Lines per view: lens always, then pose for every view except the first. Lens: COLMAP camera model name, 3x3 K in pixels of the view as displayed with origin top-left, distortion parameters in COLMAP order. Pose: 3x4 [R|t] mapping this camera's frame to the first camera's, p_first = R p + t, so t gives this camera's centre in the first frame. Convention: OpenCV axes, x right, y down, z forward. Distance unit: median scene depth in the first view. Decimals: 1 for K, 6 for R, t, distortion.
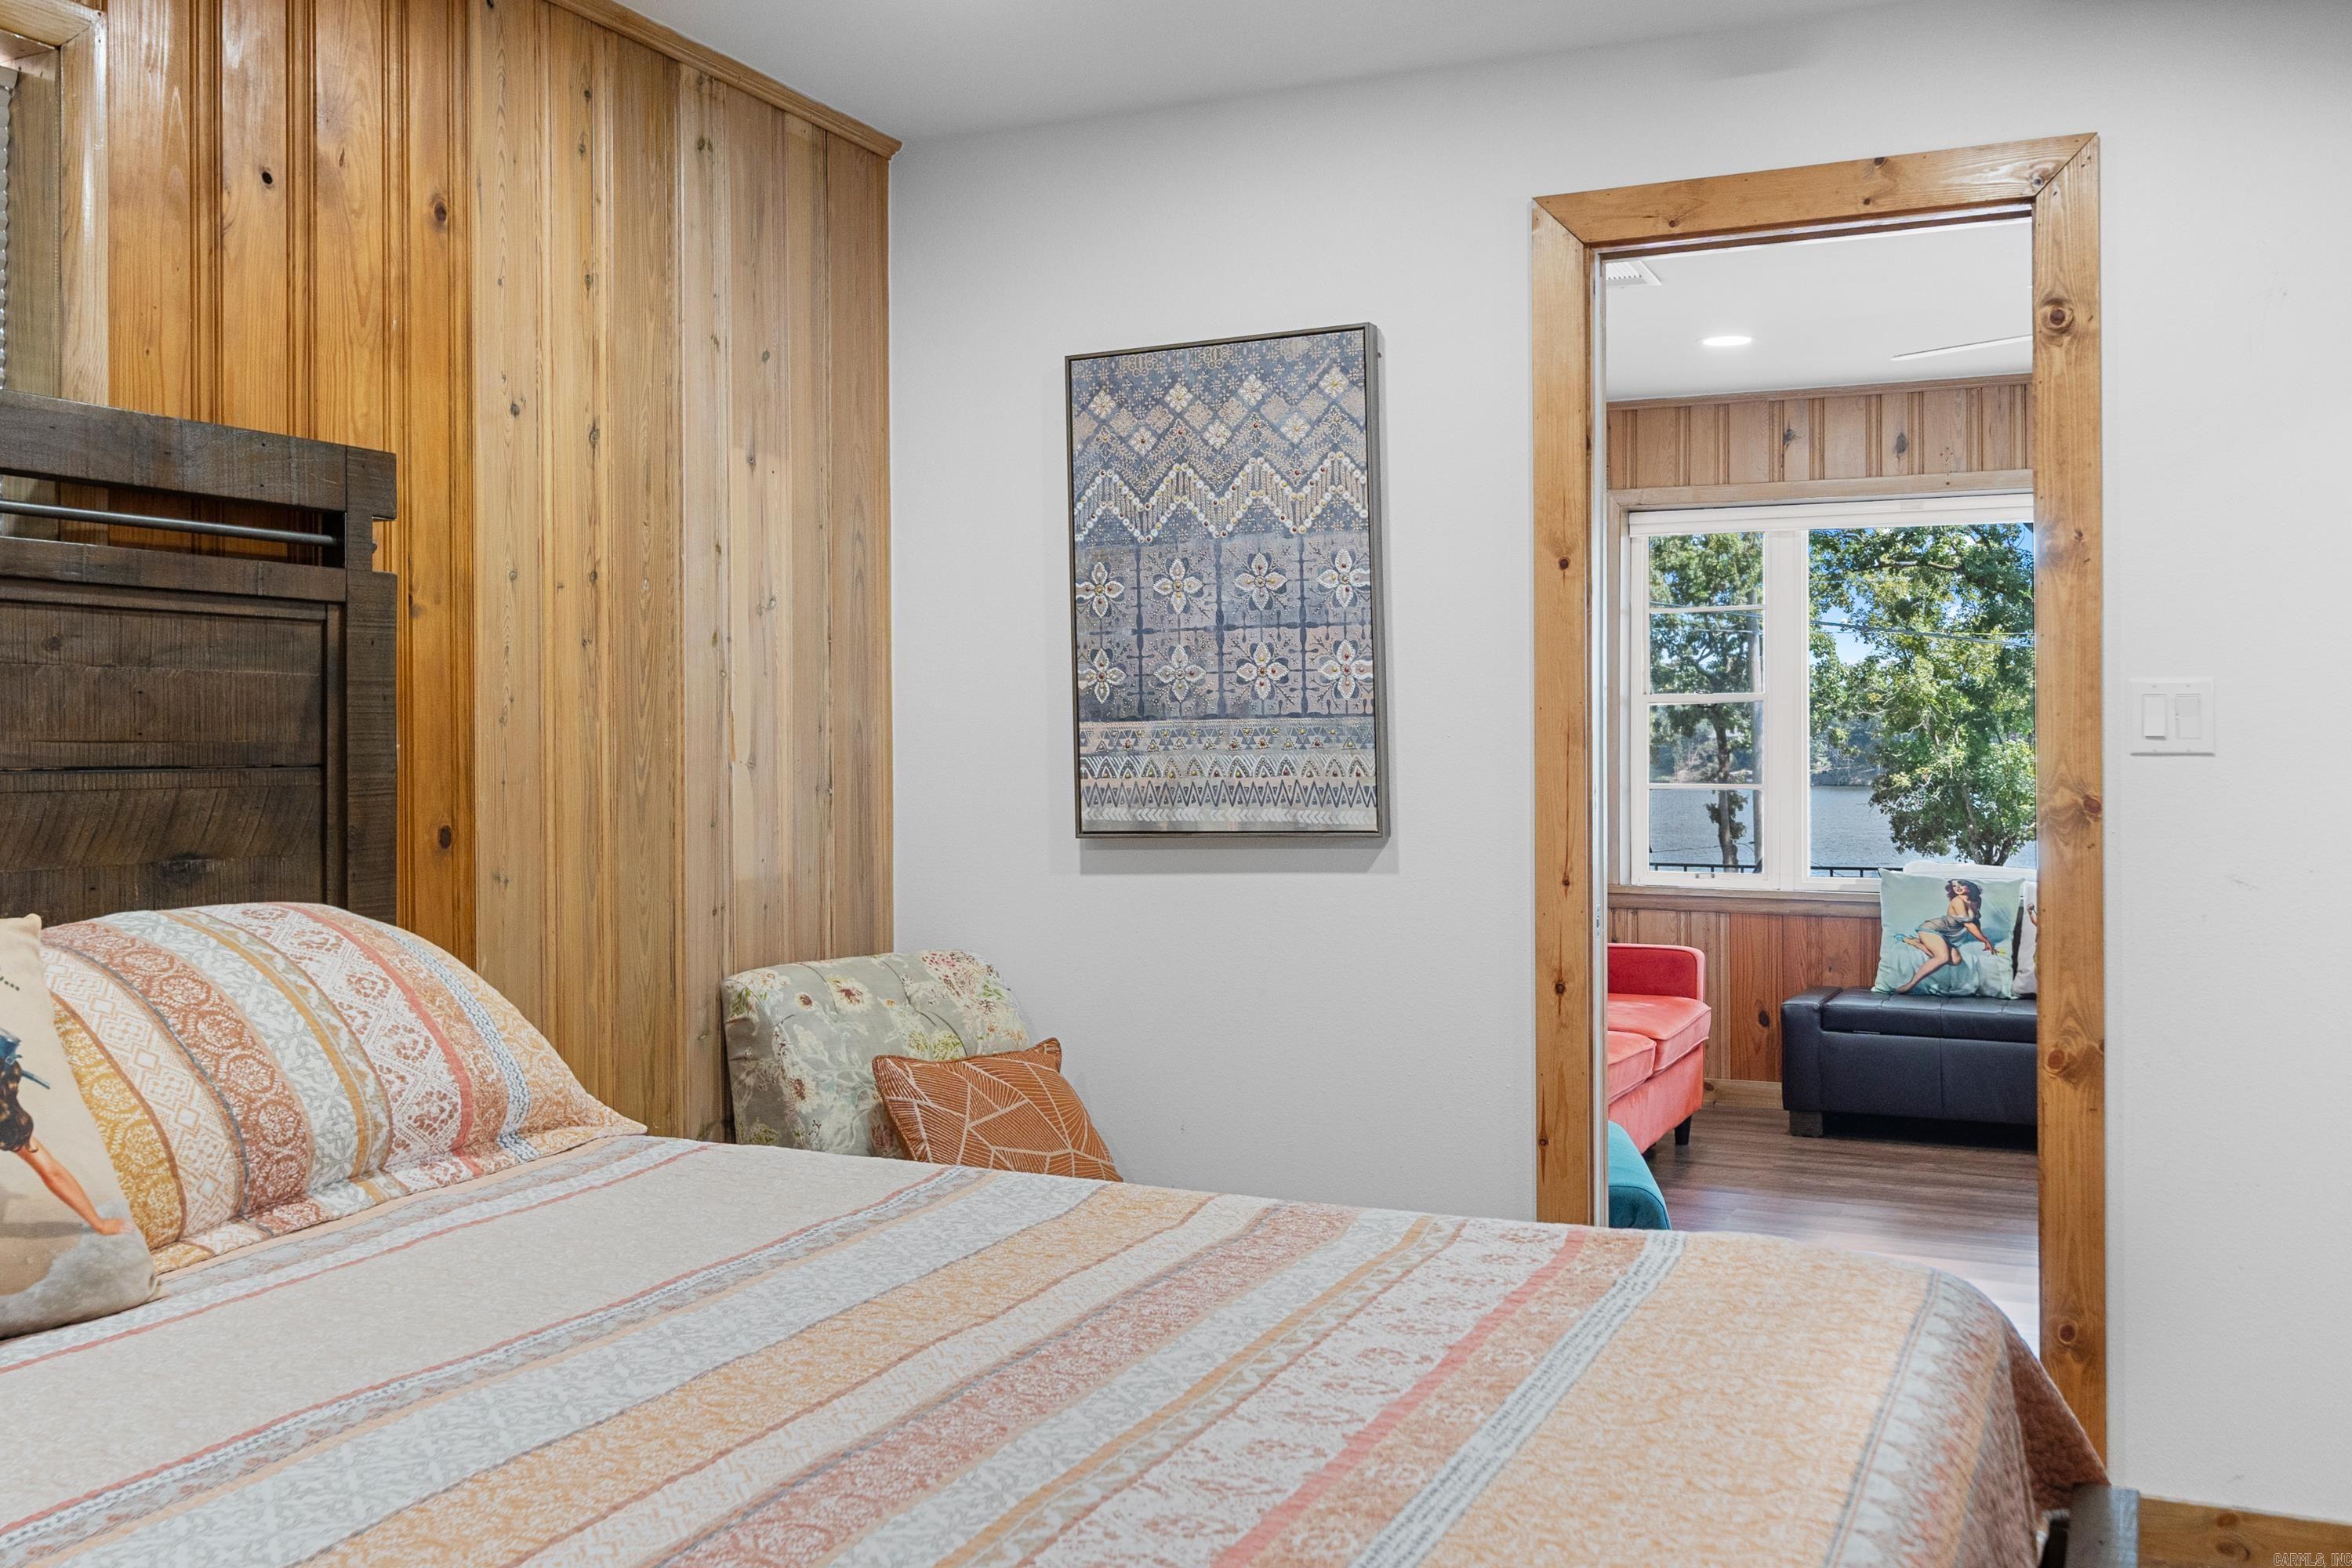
lens RADIAL K [[2164.3, 0, 1147.4], [0, 2164.3, 717.5], [0, 0, 1]] dist [0.006304, -0.011862]
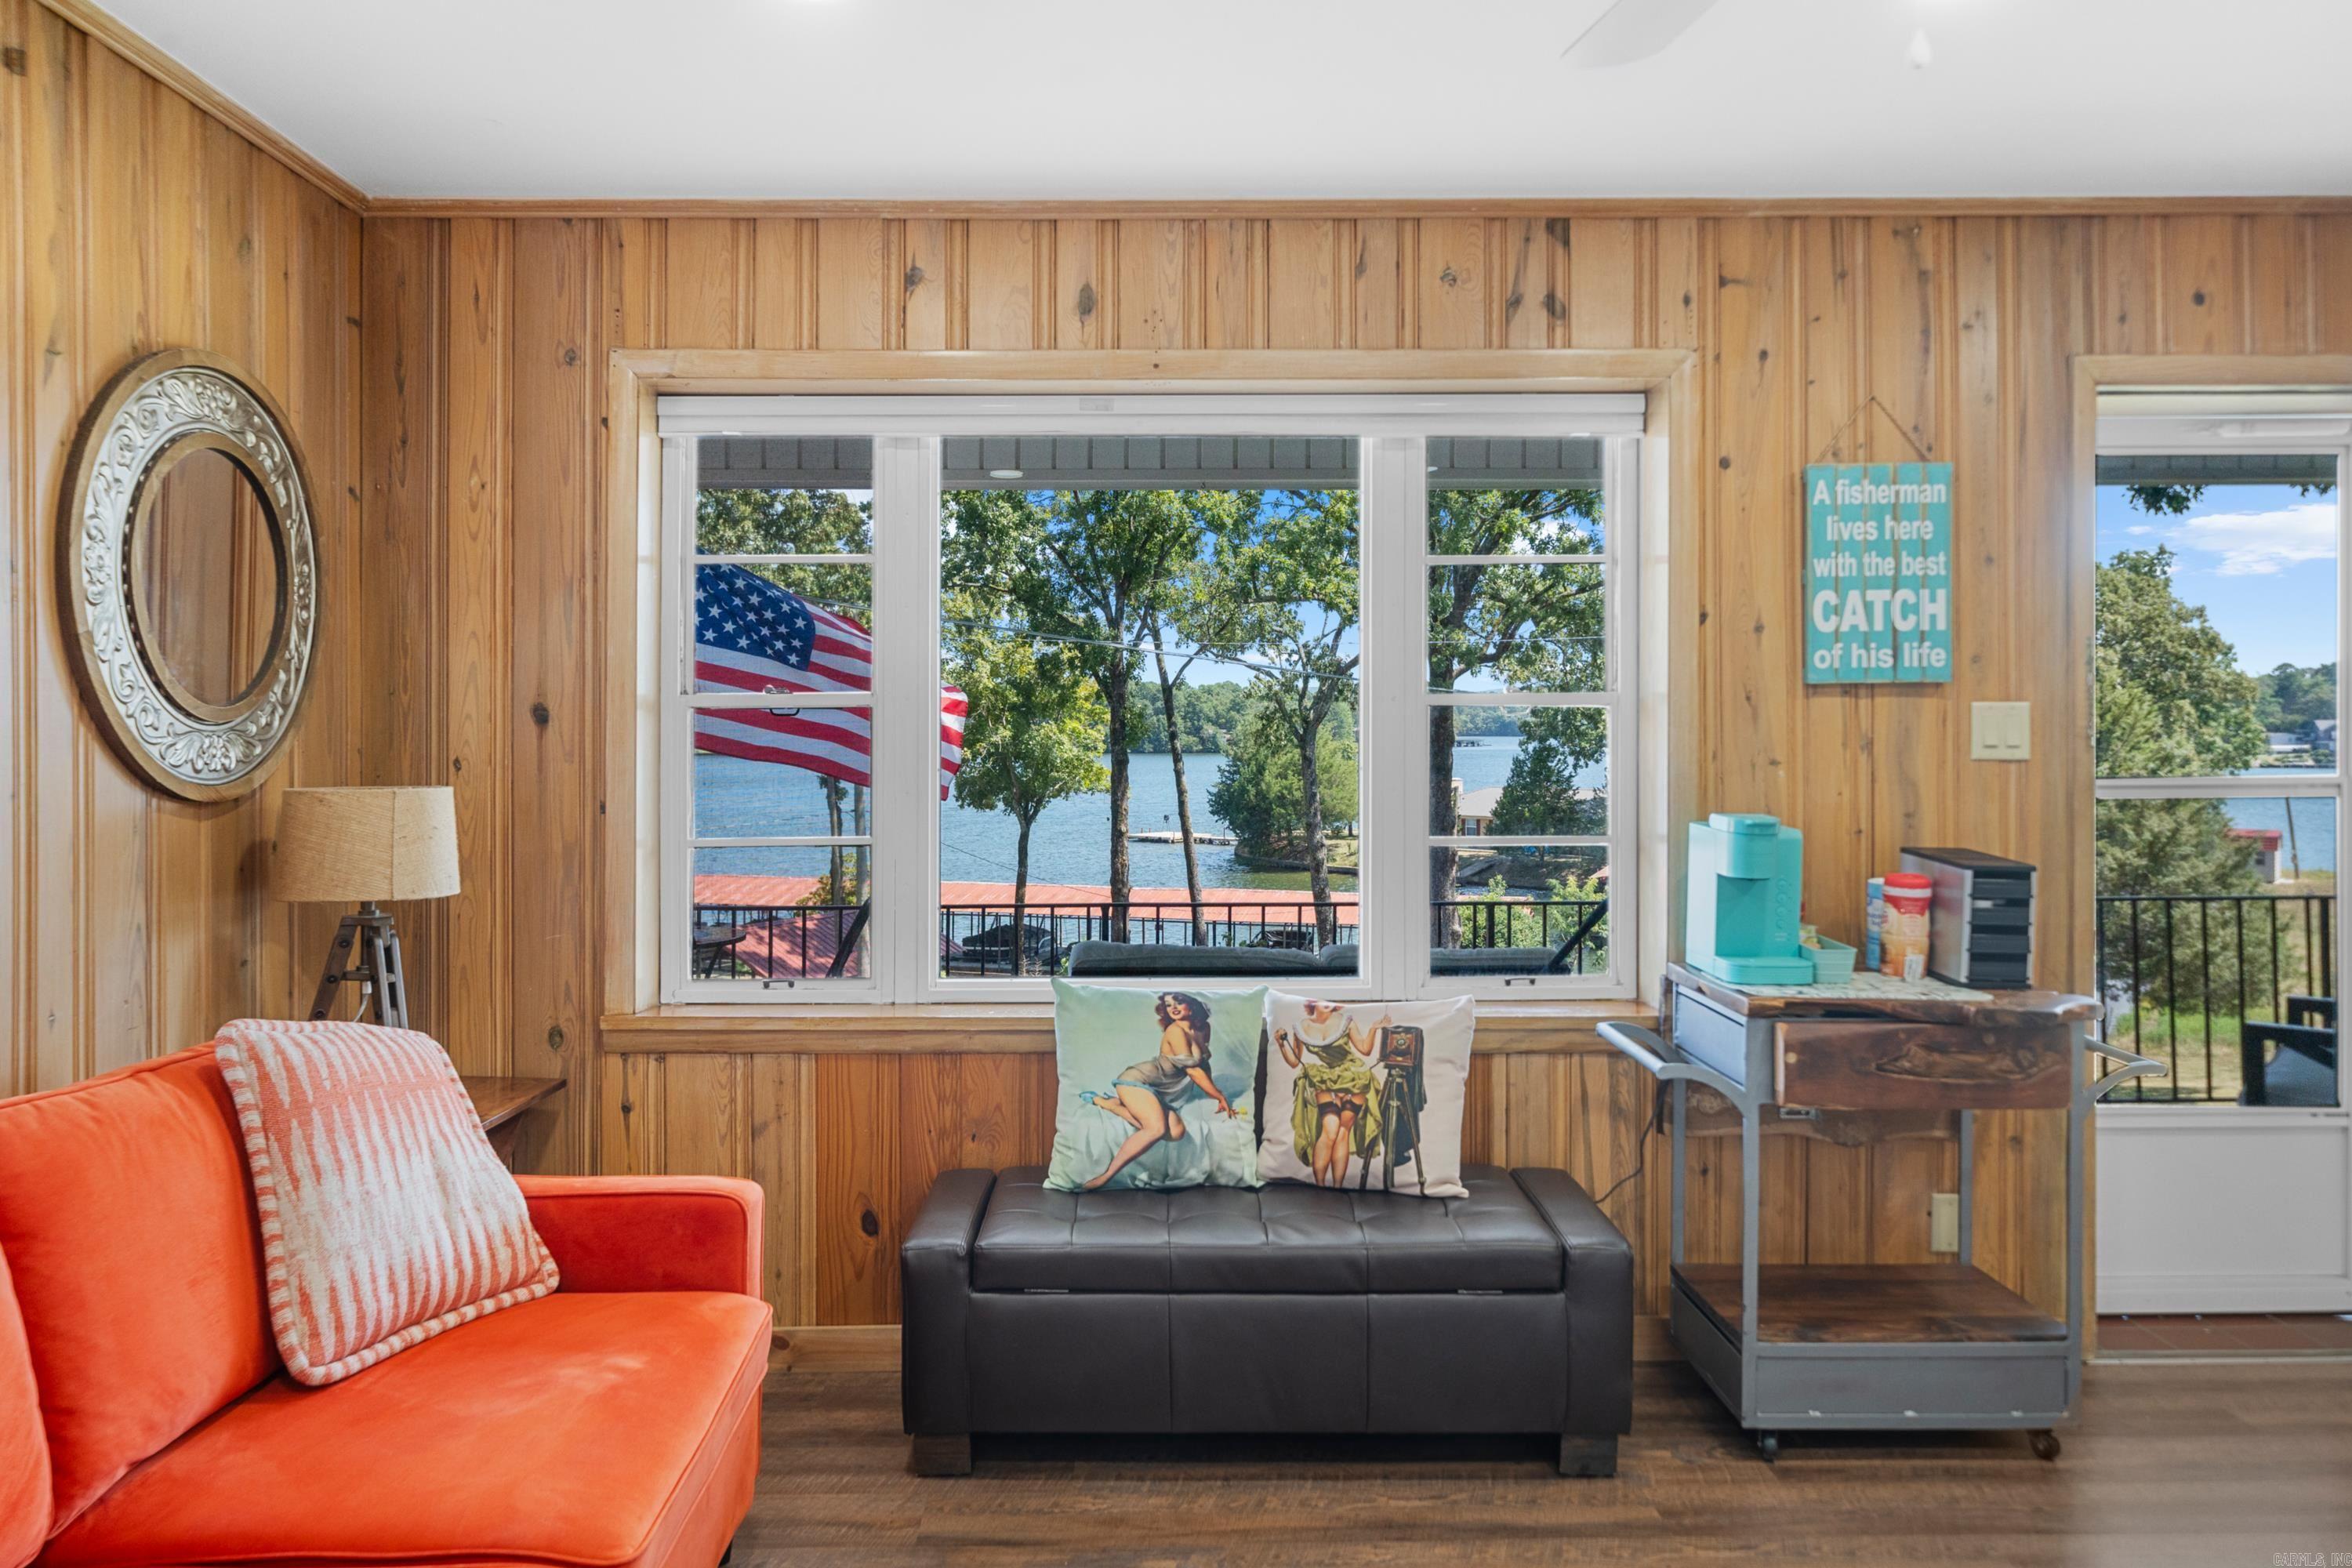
lens RADIAL K [[1582.6, 0, 1136.7], [0, 1582.6, 738.6], [0, 0, 1]] dist [-0.001382, 0.006665]
pose [[0.900851, -0.002068, 0.434123, 0.288693], [-0.007512, 0.999765, 0.020349, -0.014670], [-0.434063, -0.021592, 0.900624, 1.032103]]
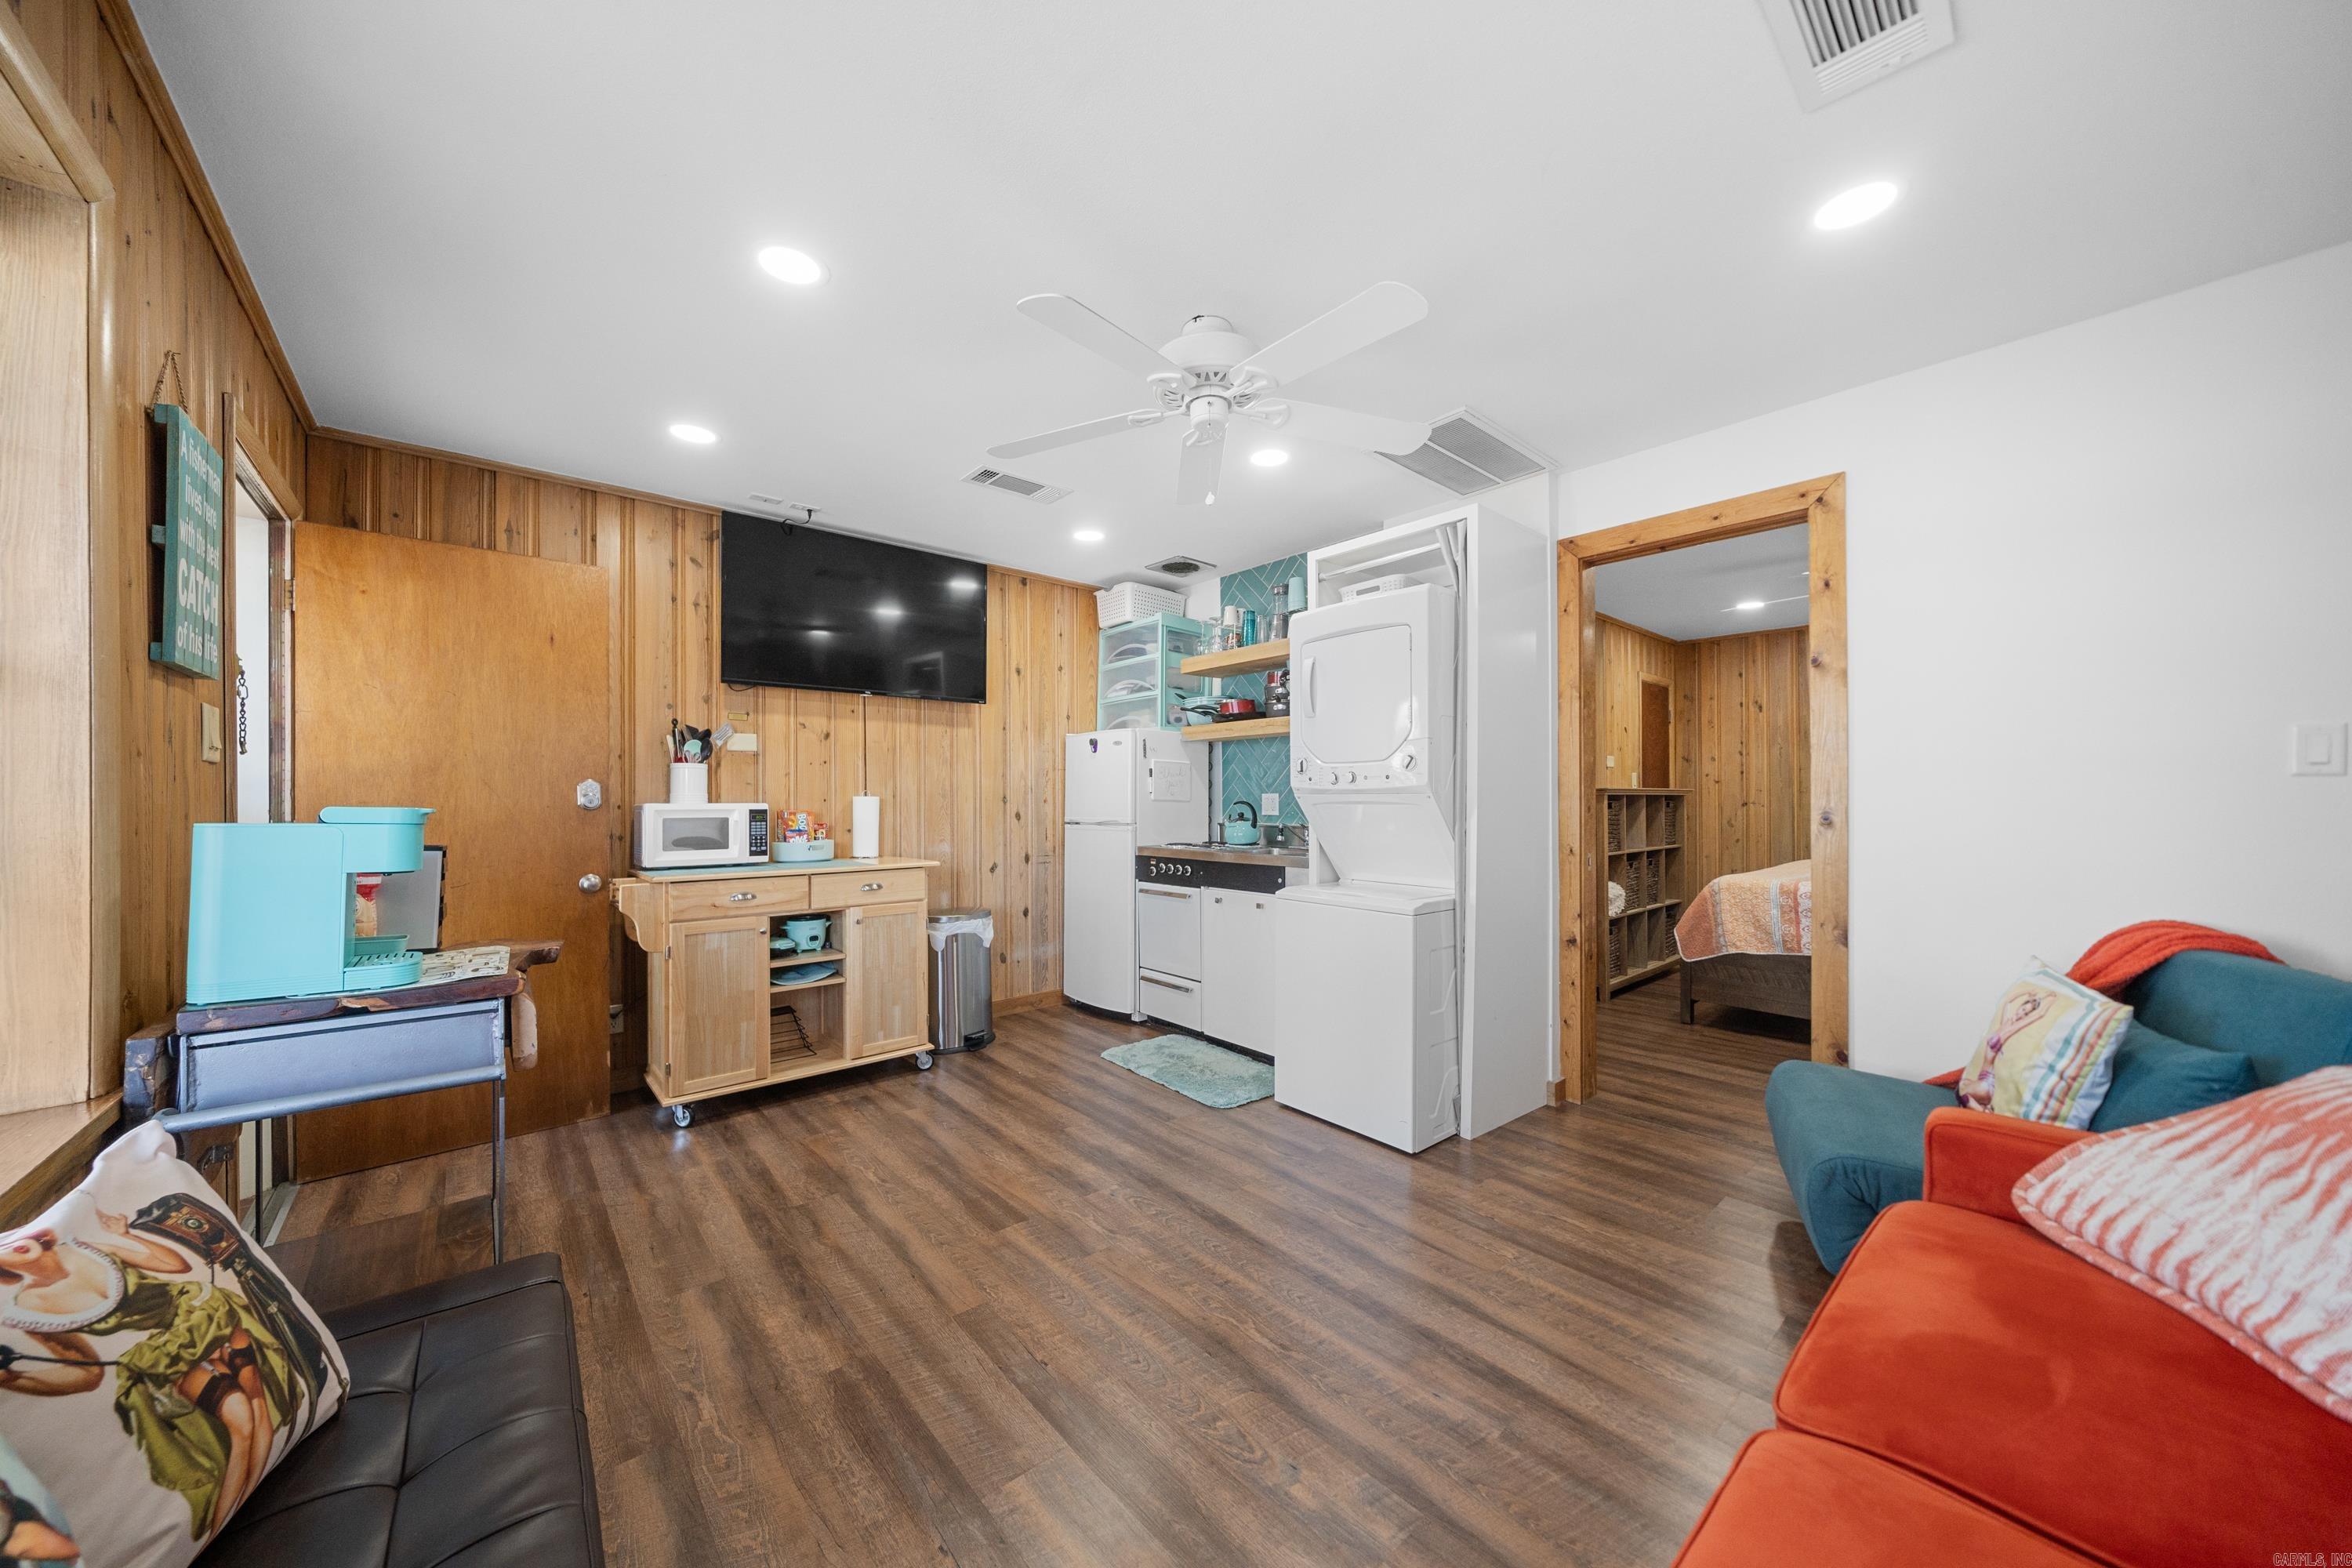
lens RADIAL K [[809.4, 0, 1142.4], [0, 809.4, 800.4], [0, 0, 1]] dist [-0.021750, 0.000009]
pose [[-0.904486, 0.006045, 0.426461, 0.414035], [0.001349, 0.999935, -0.011312, 0.035302], [-0.426502, -0.009657, -0.904435, 1.755314]]
